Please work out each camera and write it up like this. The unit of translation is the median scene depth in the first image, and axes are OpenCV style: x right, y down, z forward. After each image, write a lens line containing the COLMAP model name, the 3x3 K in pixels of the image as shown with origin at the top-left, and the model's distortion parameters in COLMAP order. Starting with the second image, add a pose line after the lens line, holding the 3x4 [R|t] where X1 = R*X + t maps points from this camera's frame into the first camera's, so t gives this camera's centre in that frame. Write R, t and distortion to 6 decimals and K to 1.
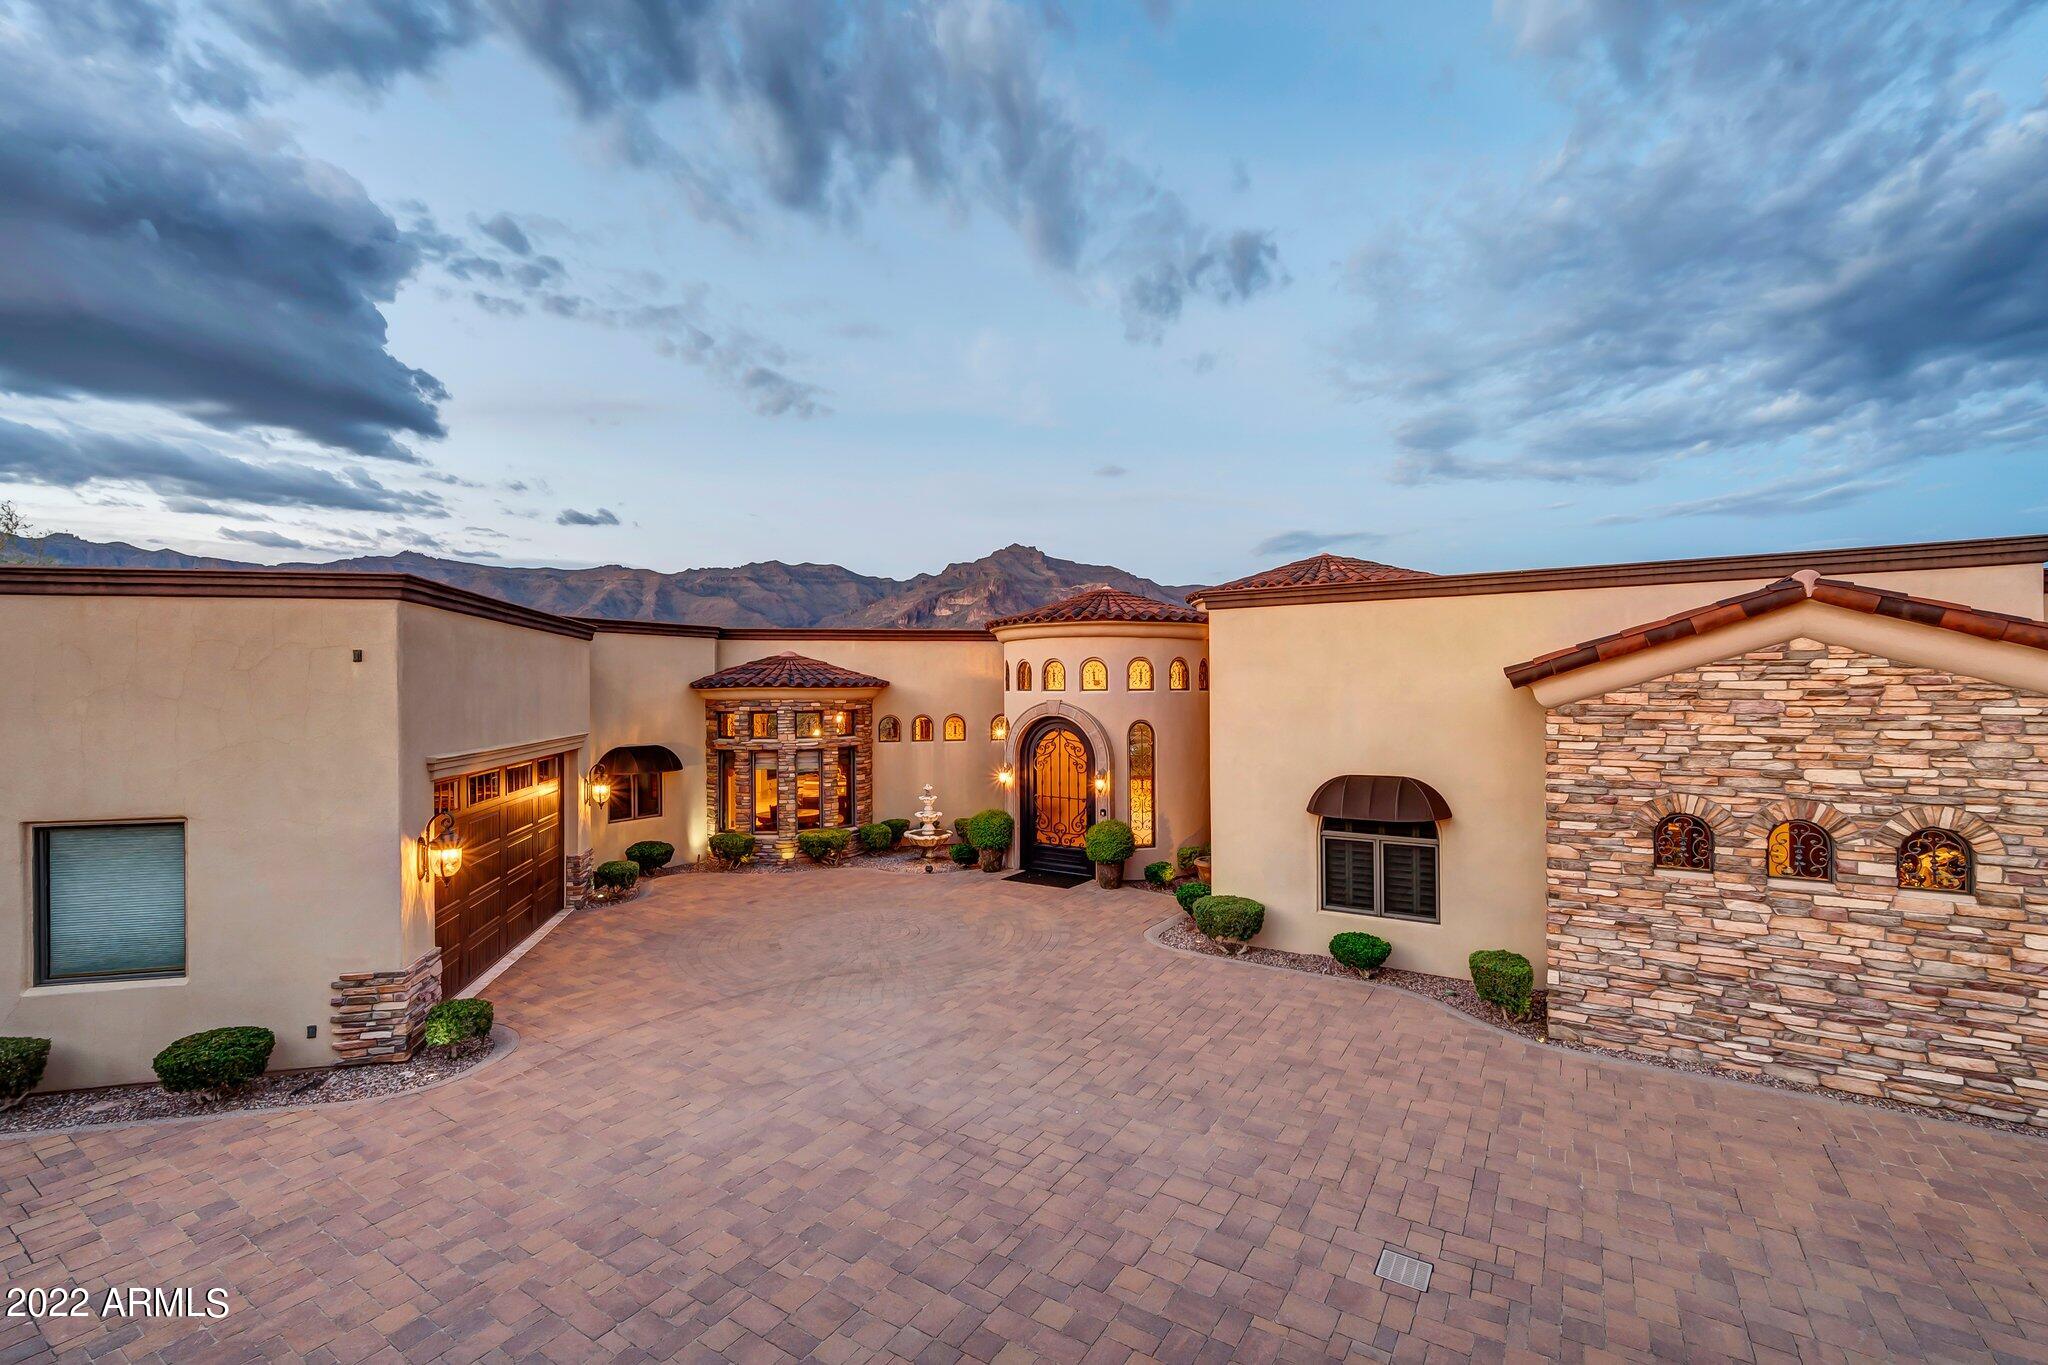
lens RADIAL K [[890.0, 0, 1024.0], [0, 890.0, 682.5], [0, 0, 1]] dist [-0.002612, -0.000014]
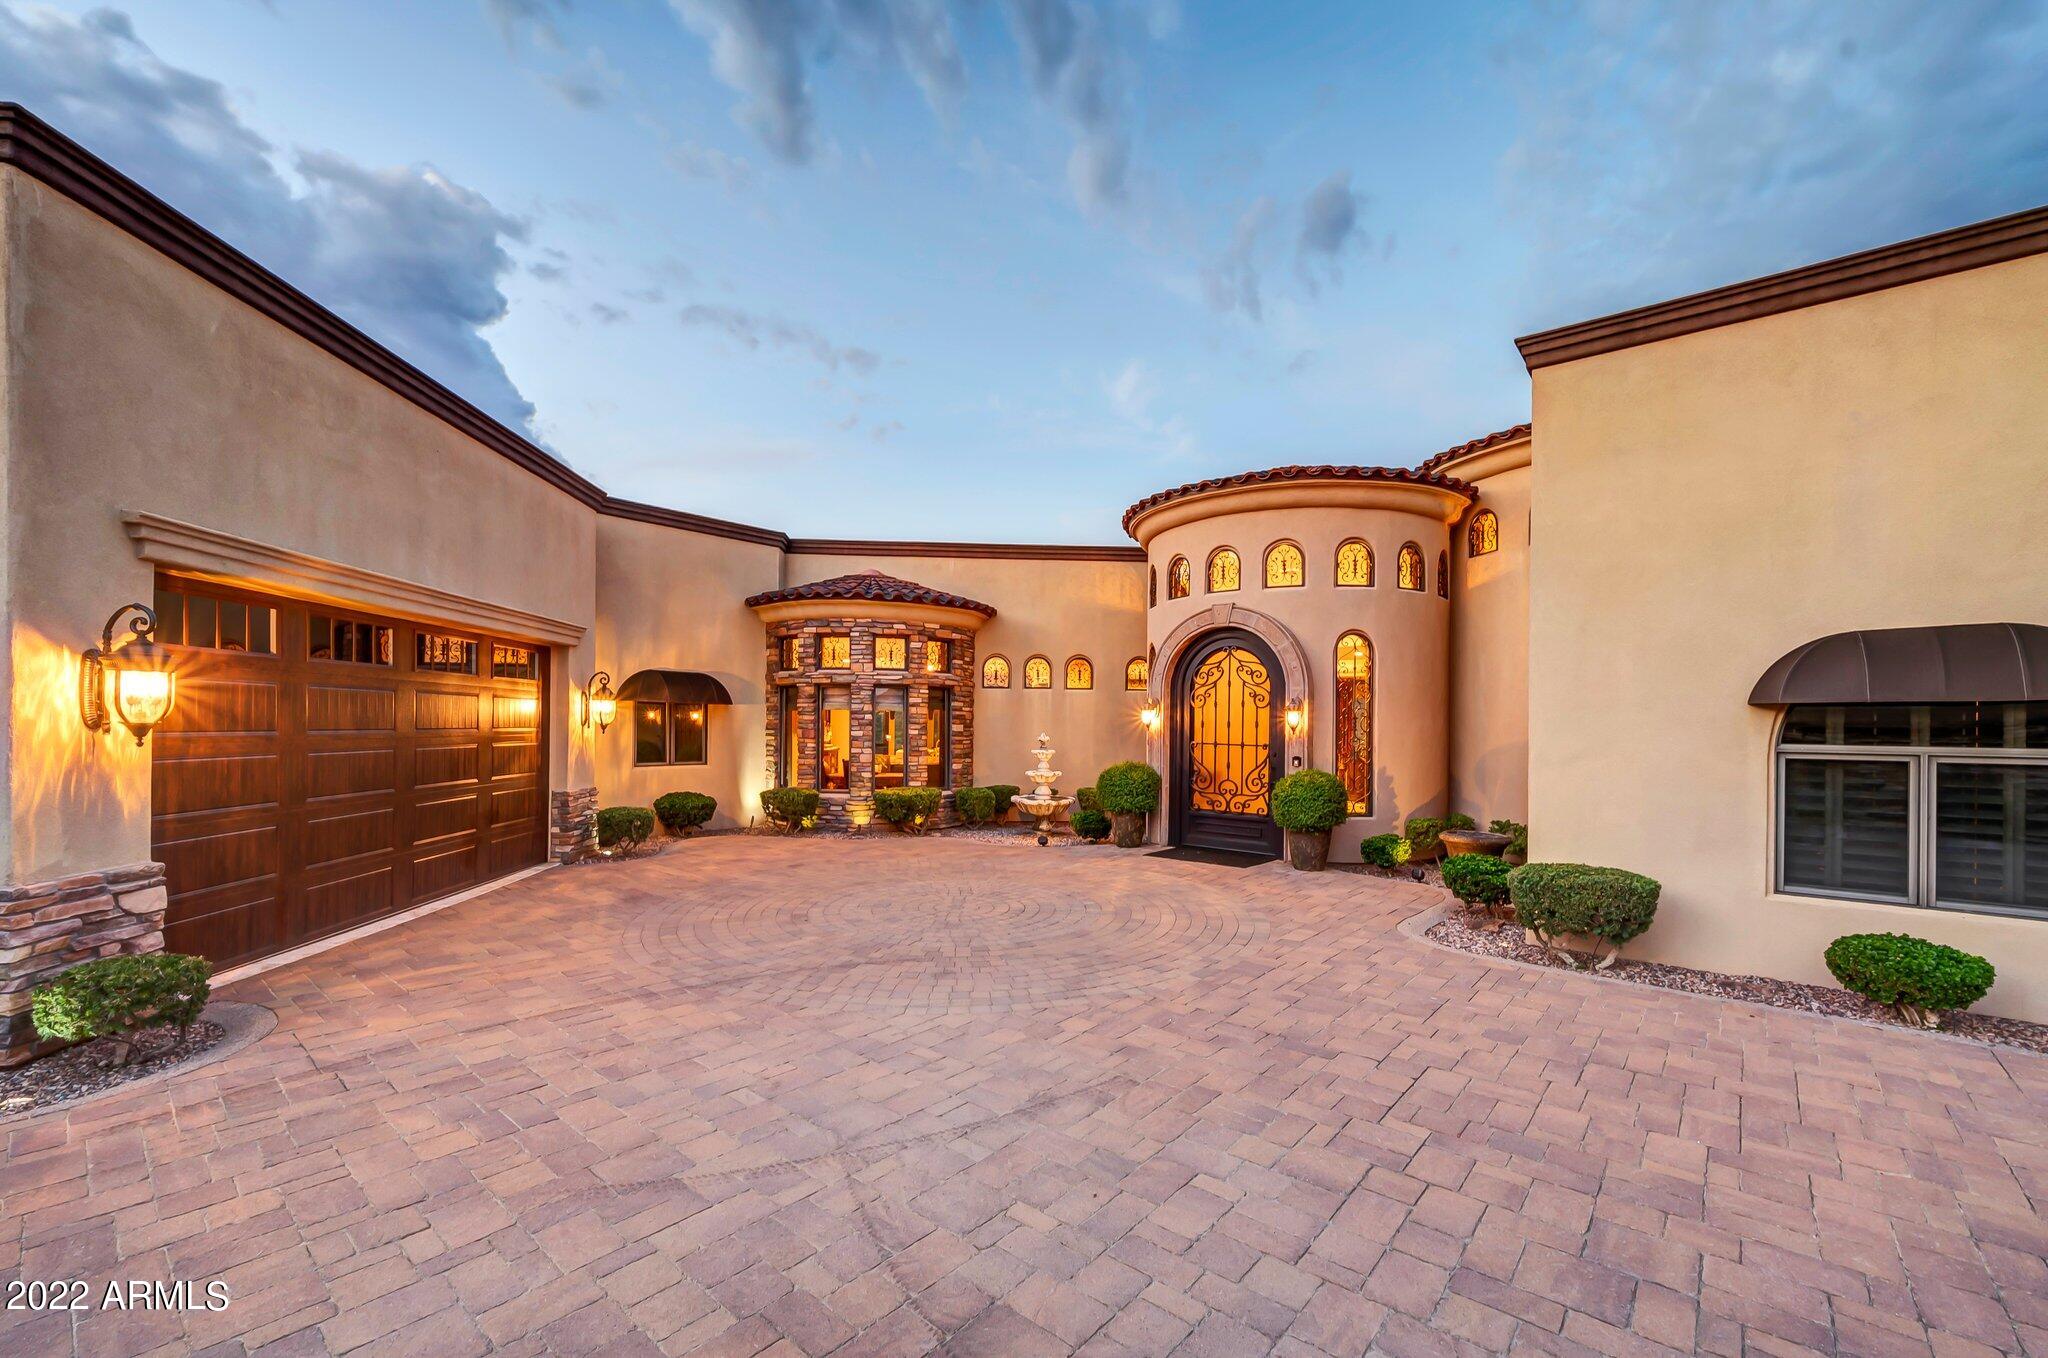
lens RADIAL K [[839.8, 0, 1019.2], [0, 839.8, 729.1], [0, 0, 1]] dist [0.000571, -0.000162]
pose [[0.989789, 0.015030, -0.141746, -0.031849], [-0.014494, 0.999883, 0.004813, 0.124293], [0.141802, -0.002709, 0.989891, 0.338749]]
